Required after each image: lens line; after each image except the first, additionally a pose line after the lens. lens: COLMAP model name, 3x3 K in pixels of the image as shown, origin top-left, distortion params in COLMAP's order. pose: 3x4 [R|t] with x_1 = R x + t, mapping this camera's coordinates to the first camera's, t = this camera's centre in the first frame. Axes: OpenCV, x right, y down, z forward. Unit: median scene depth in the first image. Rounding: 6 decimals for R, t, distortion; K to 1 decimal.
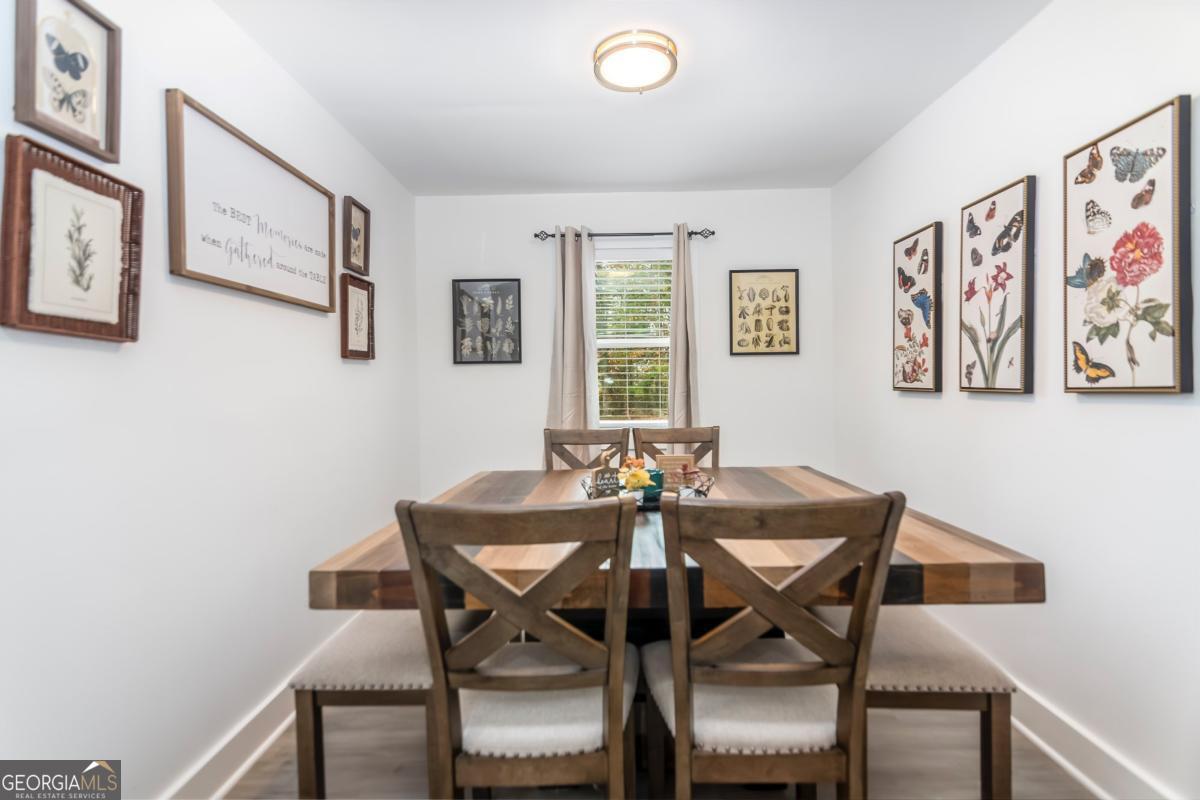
lens RADIAL K [[591.7, 0, 602.3], [0, 591.7, 391.9], [0, 0, 1]] dist [0.004060, 0.001457]
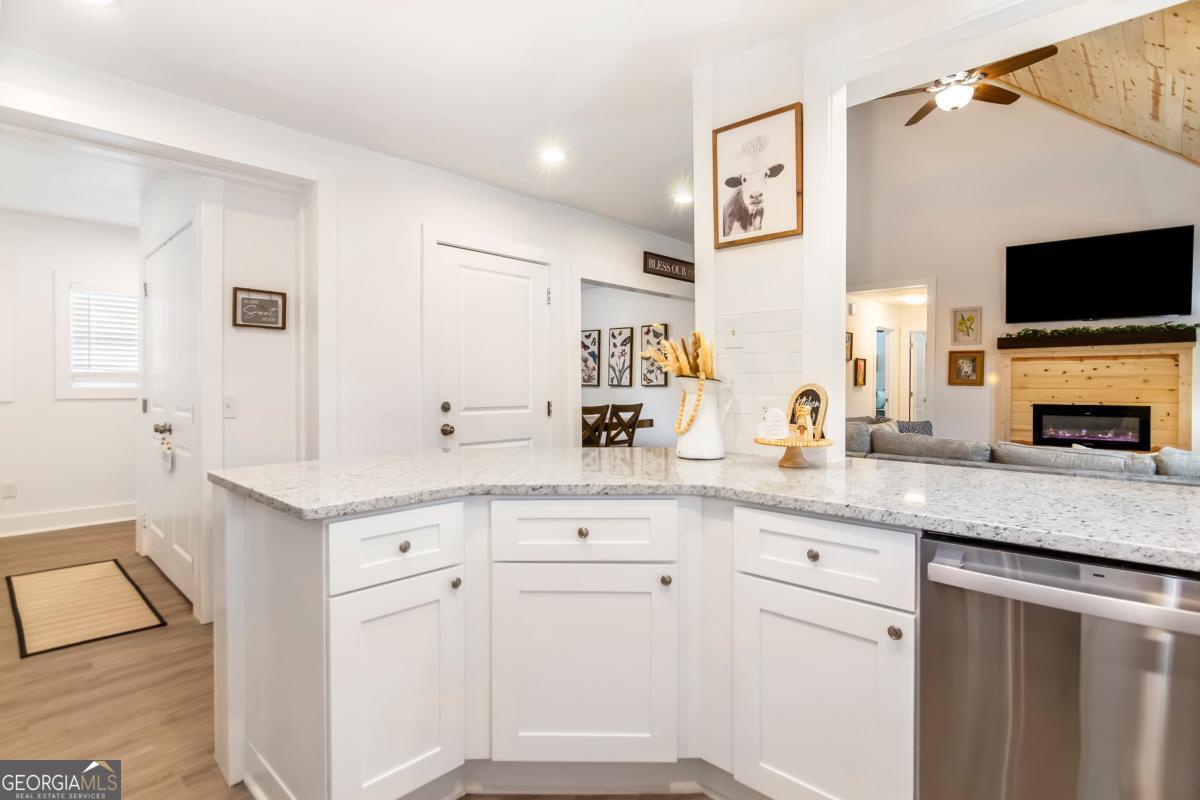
lens RADIAL K [[599.2, 0, 603.6], [0, 599.2, 387.5], [0, 0, 1]] dist [-0.001007, -0.000072]
pose [[0.677872, 0.010003, 0.735112, -1.924682], [-0.006938, 0.999950, -0.007209, 0.034385], [-0.735147, -0.000214, 0.677907, -1.257978]]
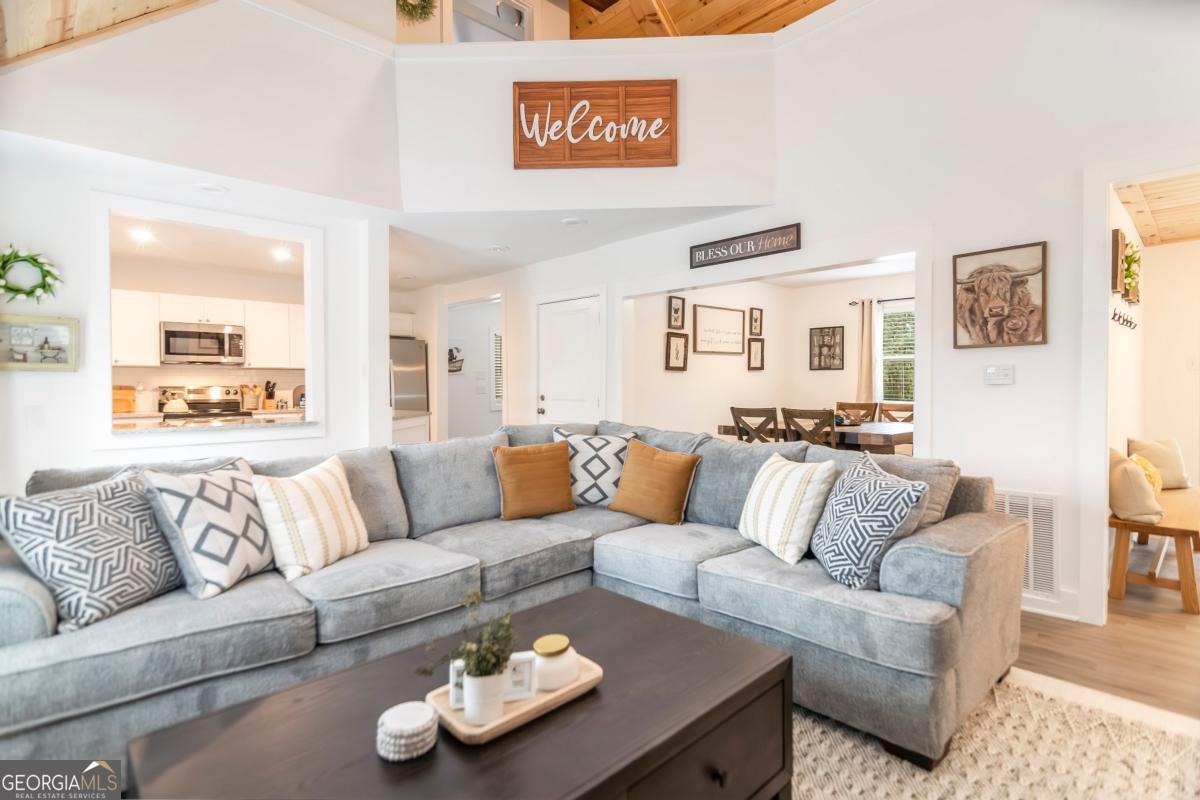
lens RADIAL K [[591.7, 0, 602.3], [0, 591.7, 391.9], [0, 0, 1]] dist [0.004060, 0.001457]
pose [[0.704196, 0.023648, -0.709611, 1.181739], [-0.013259, 0.999709, 0.020158, -0.009210], [0.709881, -0.004786, 0.704305, -1.584550]]
